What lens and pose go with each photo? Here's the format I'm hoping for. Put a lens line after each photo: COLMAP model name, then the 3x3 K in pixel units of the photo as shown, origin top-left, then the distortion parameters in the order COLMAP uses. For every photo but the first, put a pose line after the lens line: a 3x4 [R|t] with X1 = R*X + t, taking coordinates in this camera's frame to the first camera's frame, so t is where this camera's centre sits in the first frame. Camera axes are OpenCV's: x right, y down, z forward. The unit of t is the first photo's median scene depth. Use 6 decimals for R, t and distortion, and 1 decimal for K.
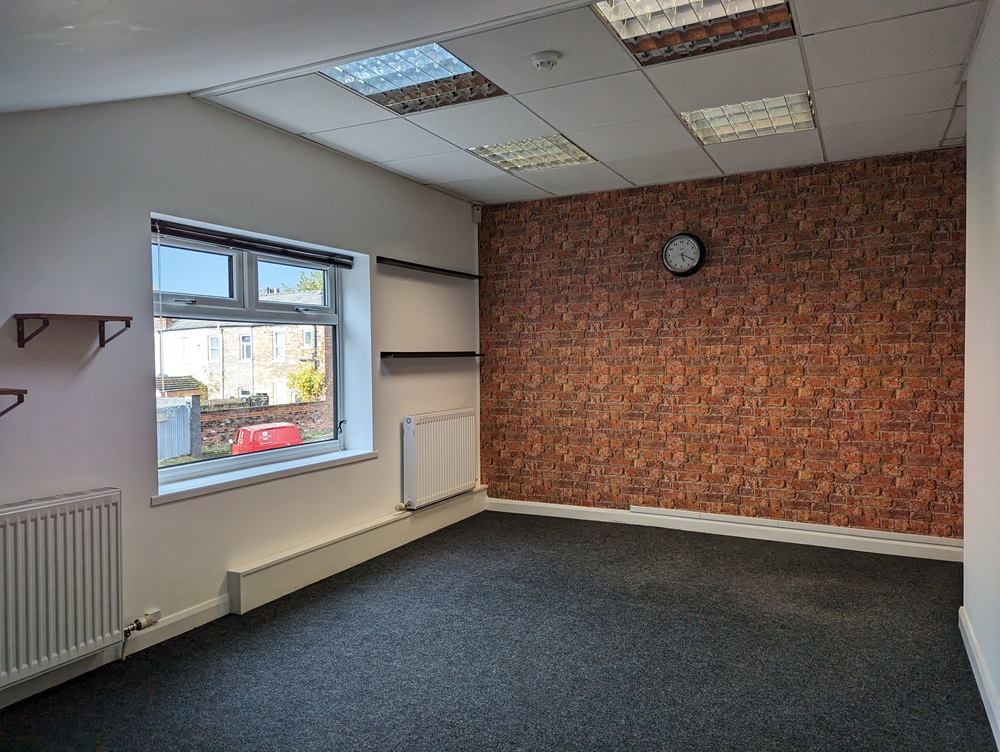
lens RADIAL K [[700.5, 0, 499.1], [0, 700.5, 374.7], [0, 0, 1]] dist [0.116771, -0.137265]
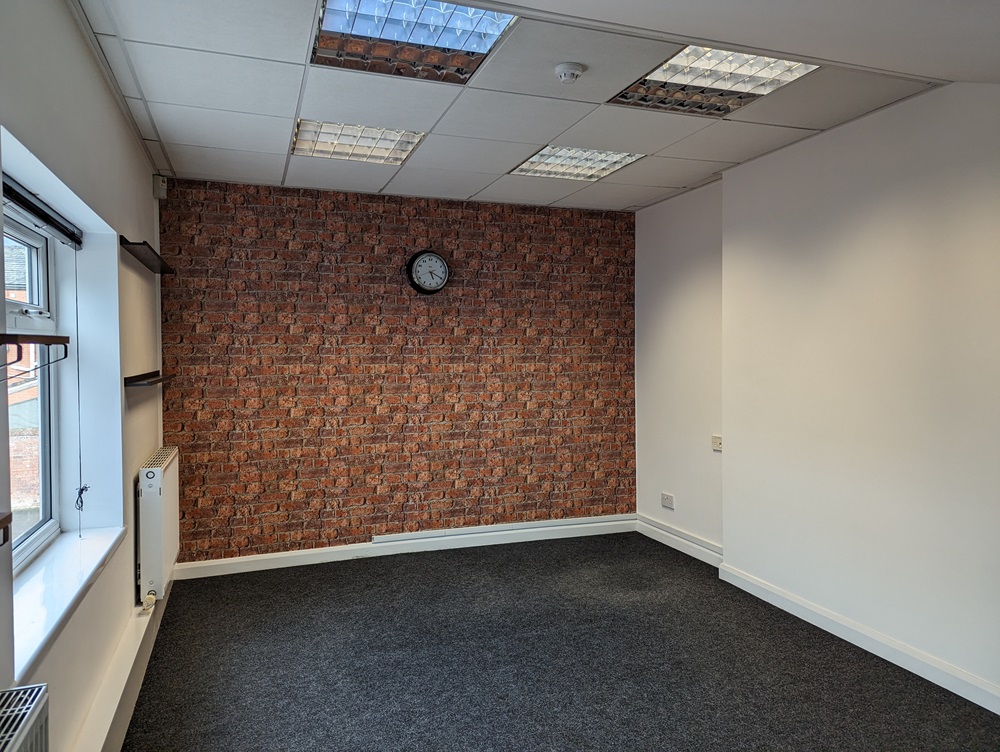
lens RADIAL K [[706.0, 0, 499.6], [0, 706.0, 367.8], [0, 0, 1]] dist [0.054340, -0.007285]
pose [[0.682164, -0.010008, 0.731130, -0.410512], [0.020595, 0.999773, -0.005530, -0.028974], [-0.730909, 0.018830, 0.682215, 0.262991]]
